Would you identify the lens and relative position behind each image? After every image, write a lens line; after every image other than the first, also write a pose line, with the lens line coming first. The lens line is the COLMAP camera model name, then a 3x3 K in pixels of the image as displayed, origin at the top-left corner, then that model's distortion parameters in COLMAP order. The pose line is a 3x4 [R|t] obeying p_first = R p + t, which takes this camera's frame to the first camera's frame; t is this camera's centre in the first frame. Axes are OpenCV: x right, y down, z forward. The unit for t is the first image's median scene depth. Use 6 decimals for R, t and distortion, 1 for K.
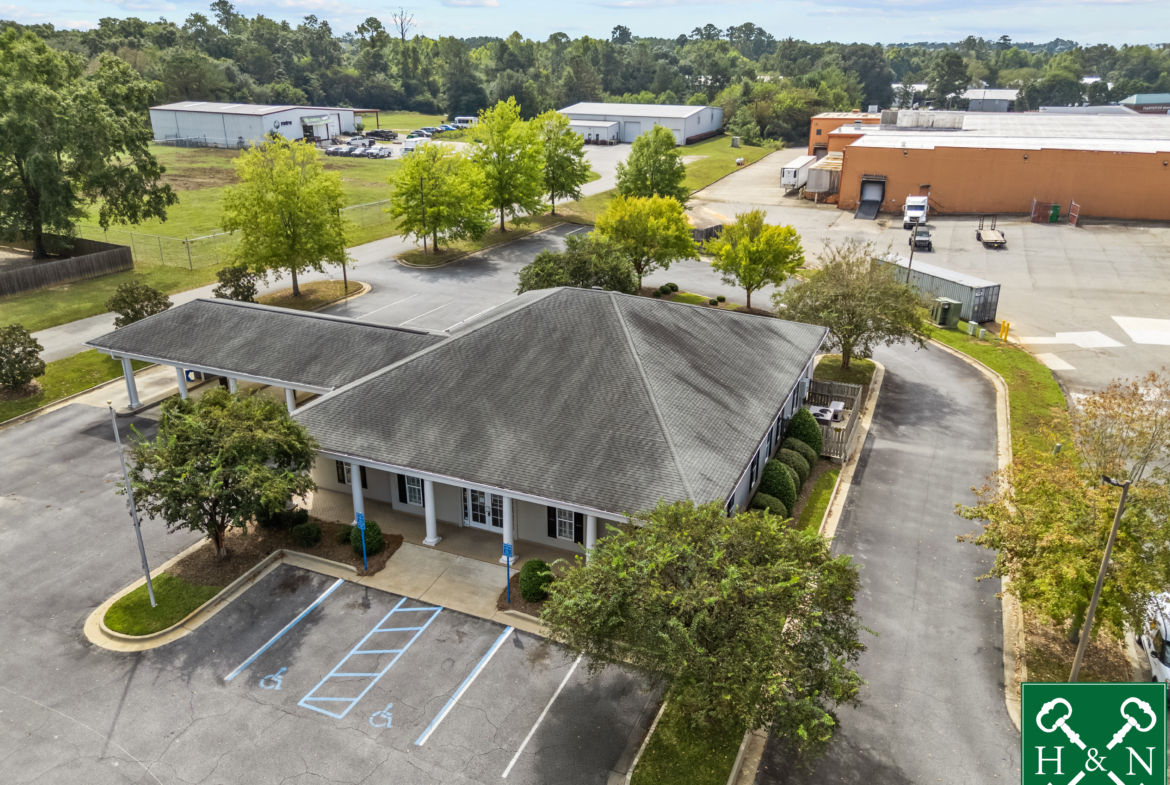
lens RADIAL K [[860.9, 0, 586.4], [0, 860.9, 391.8], [0, 0, 1]] dist [0.054581, -0.046545]
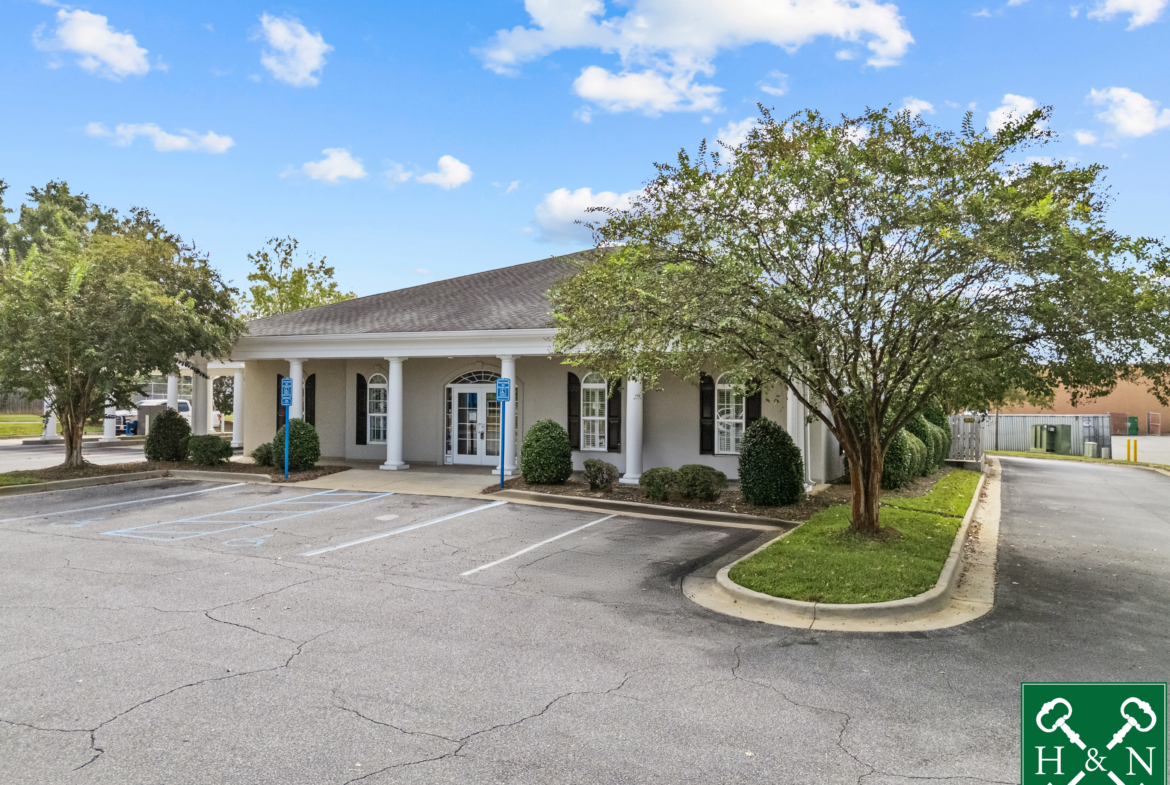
lens RADIAL K [[860.9, 0, 577.6], [0, 860.9, 392.5], [0, 0, 1]] dist [0.054581, -0.046545]
pose [[0.999039, -0.002440, -0.043755, -0.007648], [-0.014522, 0.923602, -0.383077, 0.353938], [0.041347, 0.383344, 0.922680, 0.350473]]
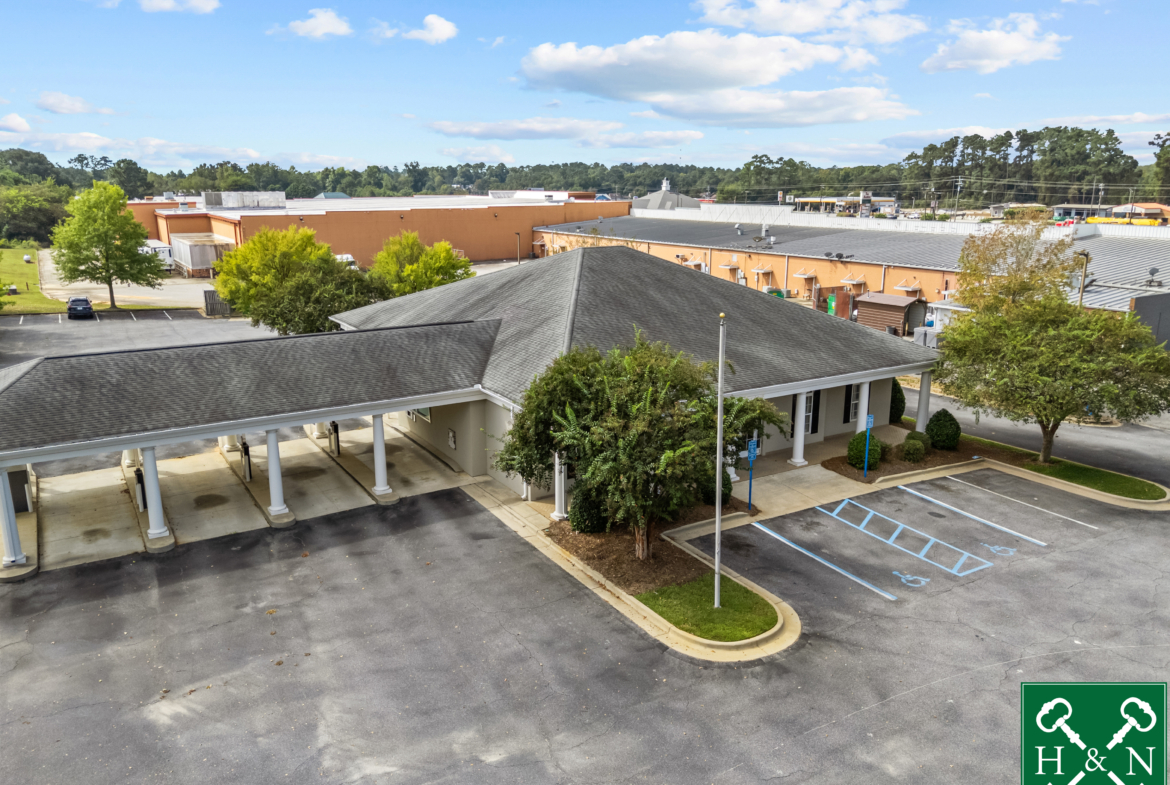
lens RADIAL K [[860.9, 0, 591.3], [0, 860.9, 396.7], [0, 0, 1]] dist [0.054581, -0.046545]
pose [[0.574985, -0.201784, 0.792891, -0.938372], [0.303083, 0.952695, 0.022664, 0.020927], [-0.759956, 0.227280, 0.608942, 0.501323]]
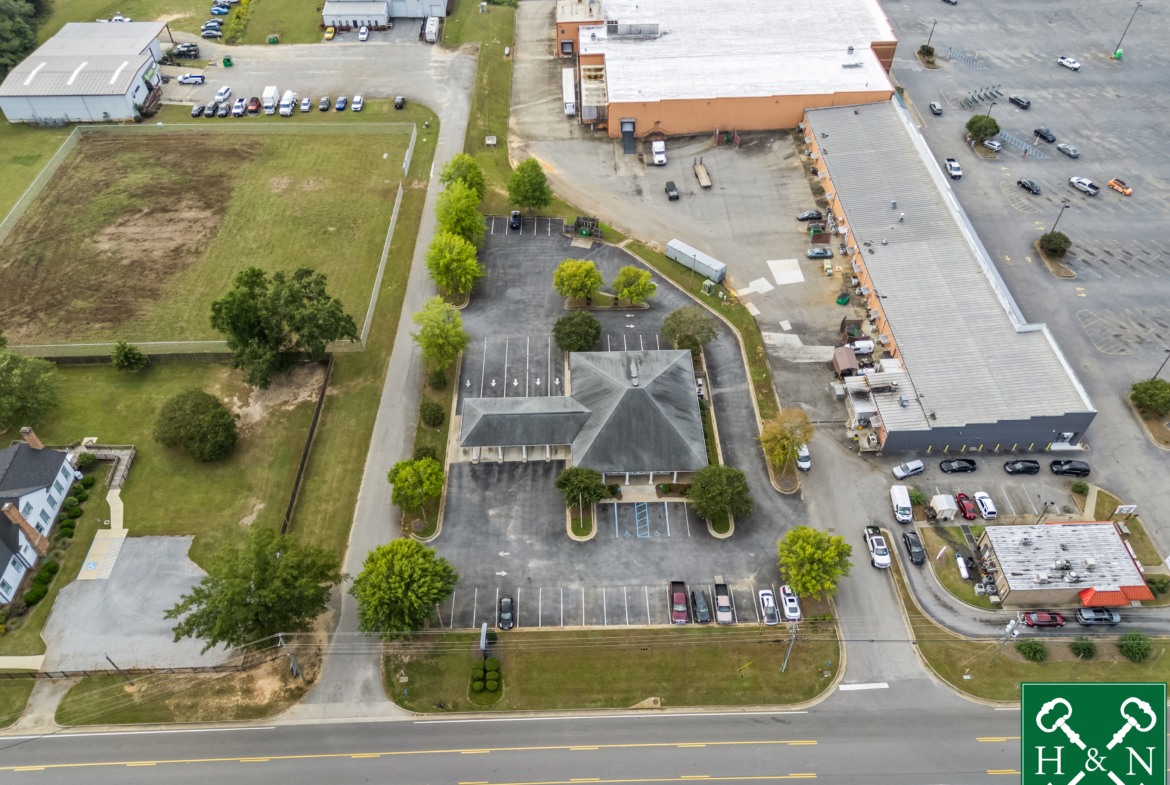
lens RADIAL K [[860.9, 0, 588.4], [0, 860.9, 389.5], [0, 0, 1]] dist [0.054581, -0.046545]
pose [[0.908051, -0.308874, 0.282914, -1.168240], [0.165176, 0.884761, 0.435793, -1.692430], [-0.384916, -0.348992, 0.854426, -1.798925]]
